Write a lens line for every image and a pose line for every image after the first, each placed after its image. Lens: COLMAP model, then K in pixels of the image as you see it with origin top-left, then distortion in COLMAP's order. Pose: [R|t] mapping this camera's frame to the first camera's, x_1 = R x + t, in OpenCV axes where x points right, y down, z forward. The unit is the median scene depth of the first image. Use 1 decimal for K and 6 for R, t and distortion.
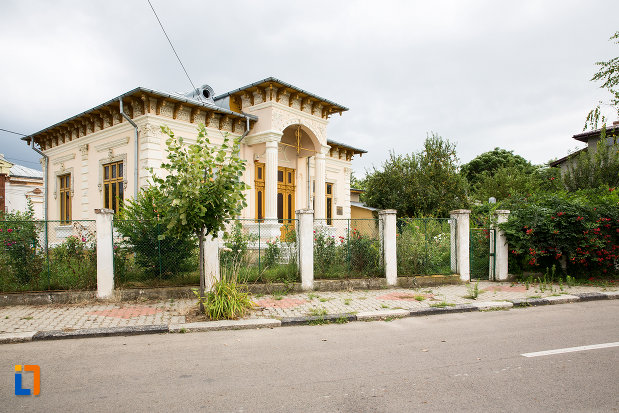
lens RADIAL K [[441.3, 0, 308.9], [0, 441.3, 228.4], [0, 0, 1]] dist [-0.049315, 0.010615]
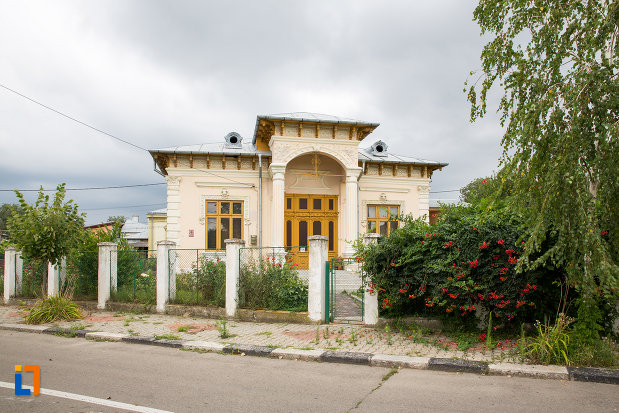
lens RADIAL K [[441.3, 0, 292.7], [0, 441.3, 210.8], [0, 0, 1]] dist [-0.049315, 0.010615]
pose [[0.733494, -0.073868, -0.675670, 0.864436], [0.004364, 0.994568, -0.103994, 0.001381], [0.679682, 0.073331, 0.729832, 0.350232]]
